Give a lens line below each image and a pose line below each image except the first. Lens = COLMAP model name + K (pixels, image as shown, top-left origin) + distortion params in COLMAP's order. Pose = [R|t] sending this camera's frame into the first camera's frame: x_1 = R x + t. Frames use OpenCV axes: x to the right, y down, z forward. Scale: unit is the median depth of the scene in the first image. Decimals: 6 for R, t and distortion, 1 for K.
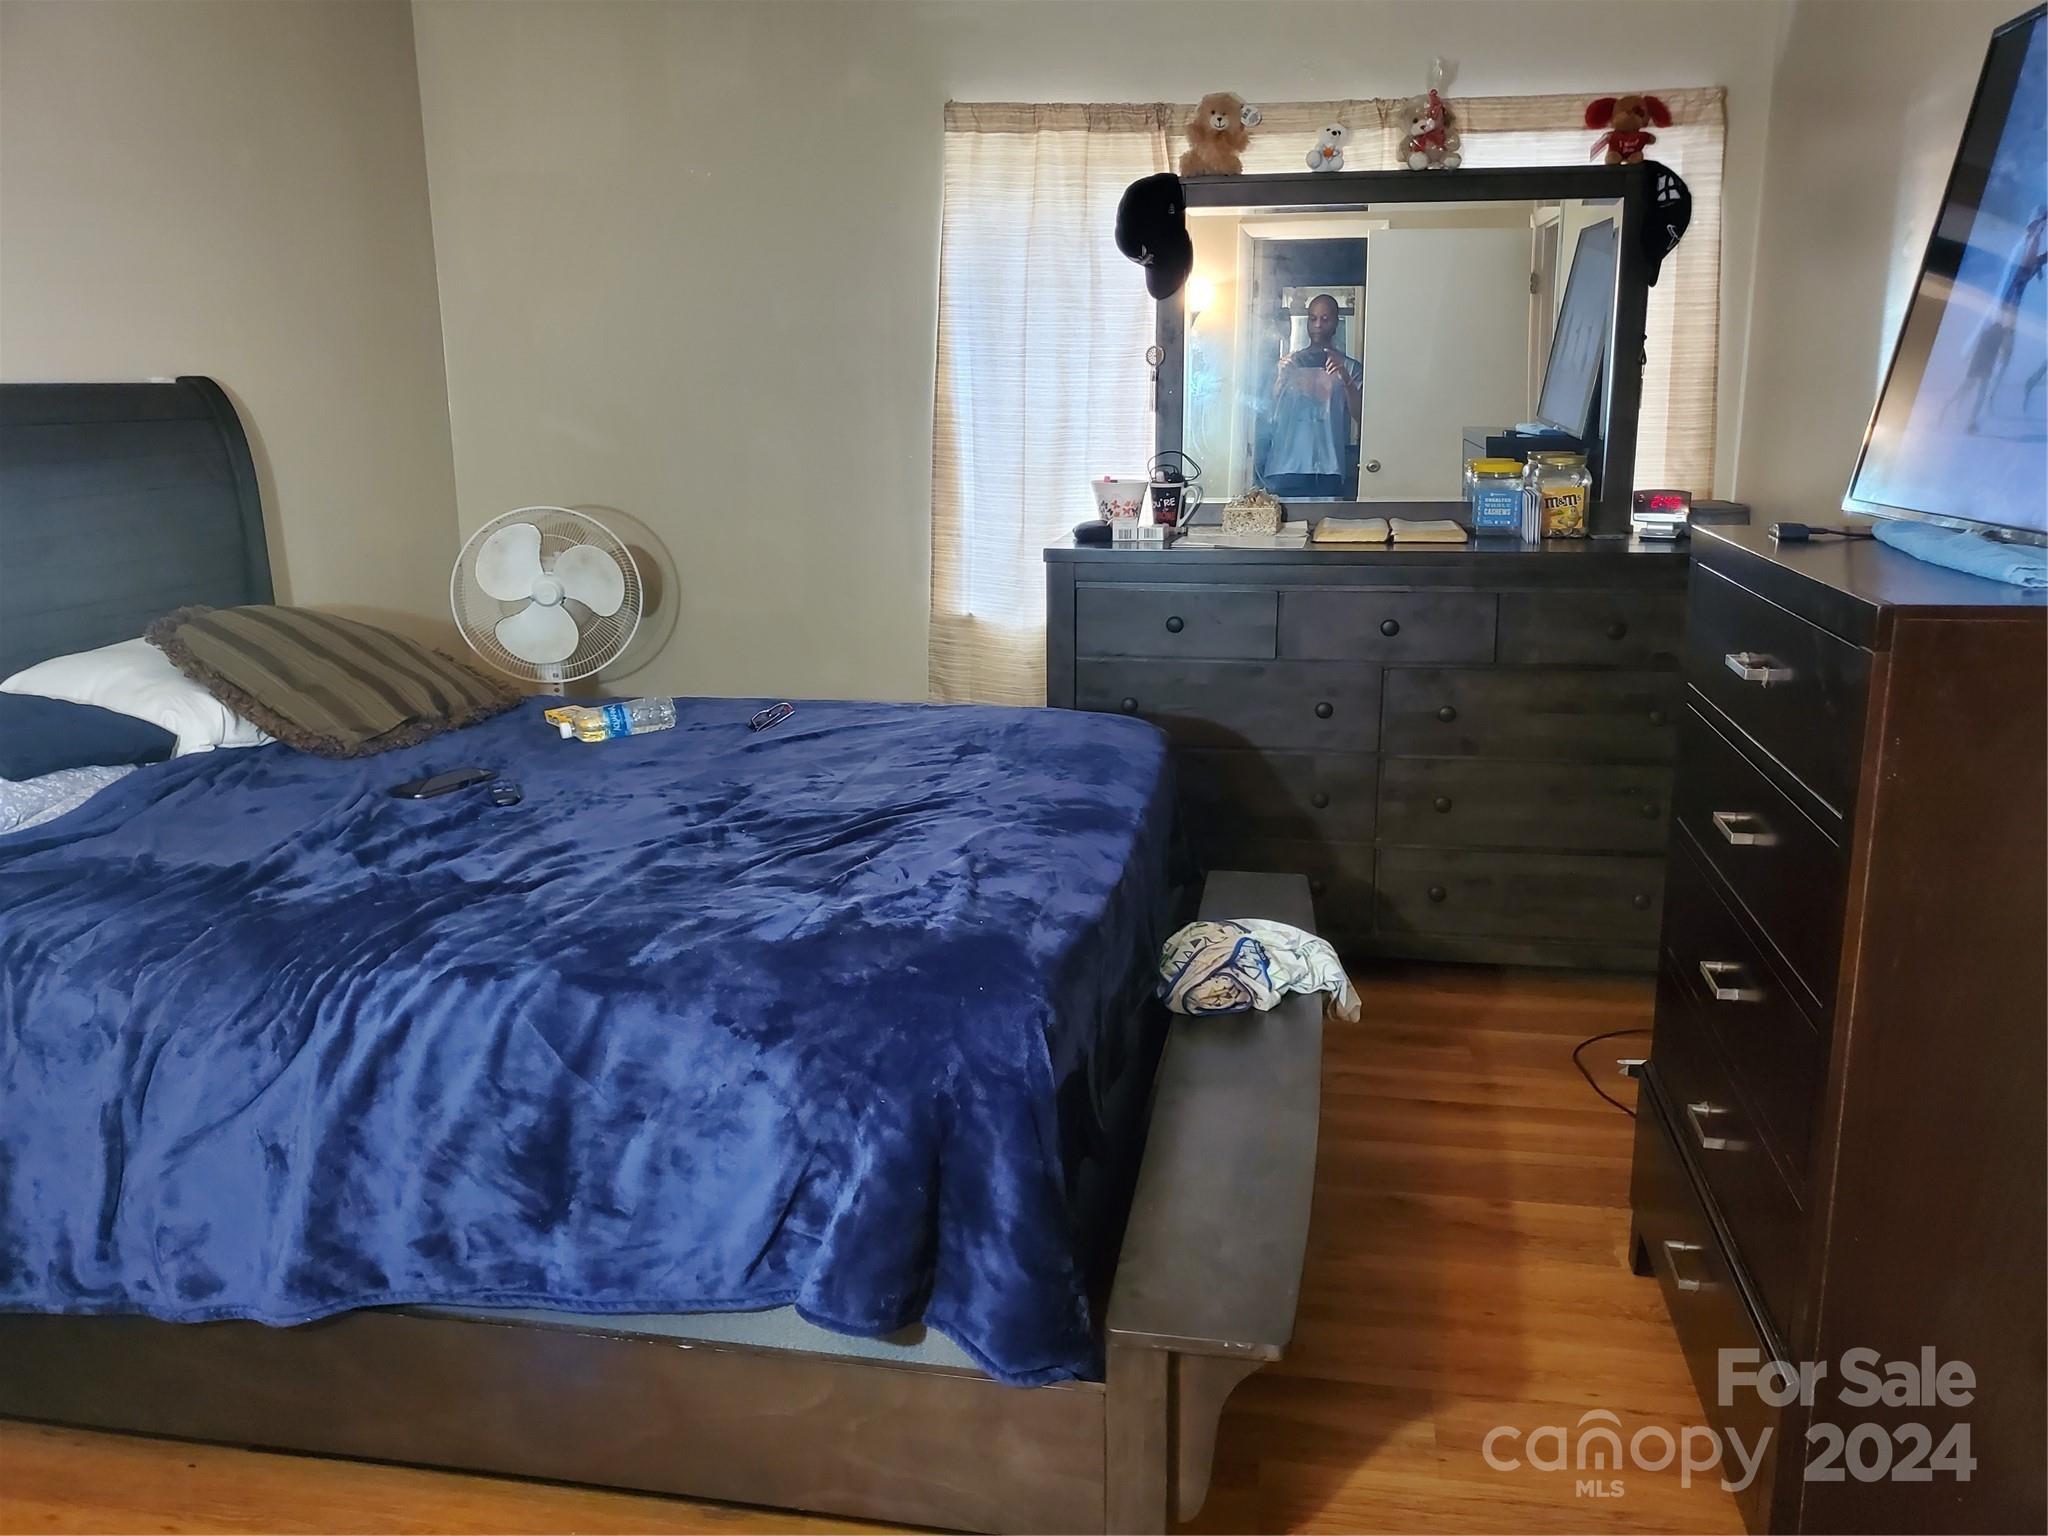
lens RADIAL K [[1583.7, 0, 1039.2], [0, 1583.7, 788.1], [0, 0, 1]] dist [0.037275, -0.030083]
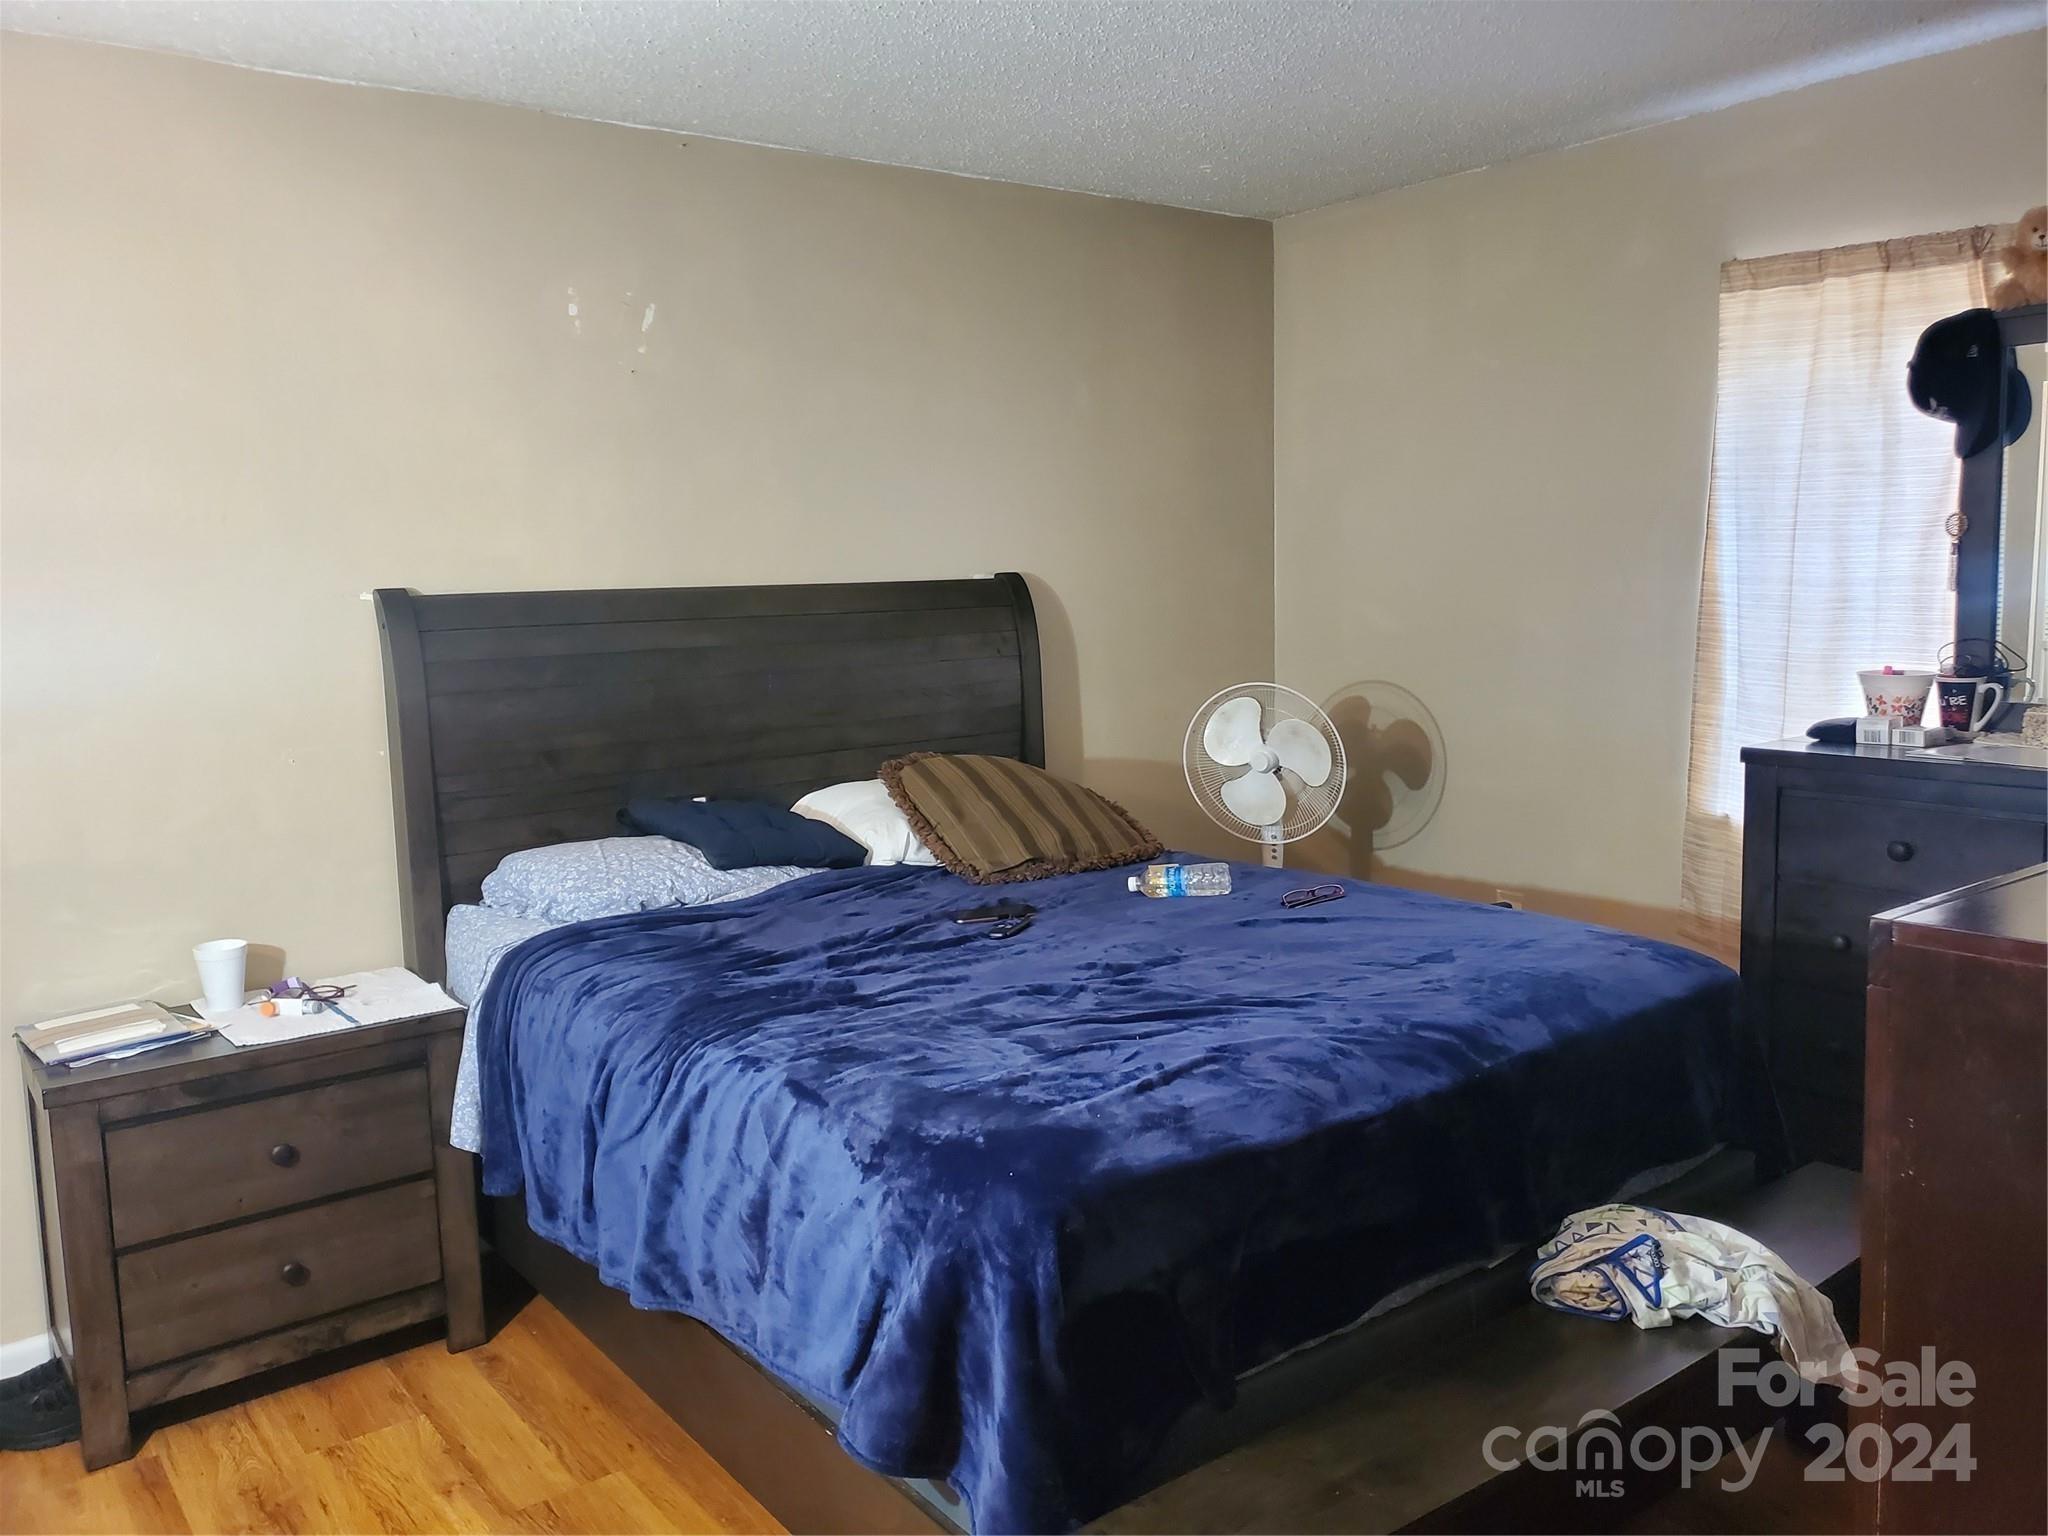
lens RADIAL K [[1583.7, 0, 1035.5], [0, 1583.7, 760.5], [0, 0, 1]] dist [0.037275, -0.030083]
pose [[0.731733, 0.069245, -0.678064, 0.434408], [-0.146348, 0.987585, -0.057078, -0.053443], [0.665694, 0.140999, 0.732783, 0.148618]]
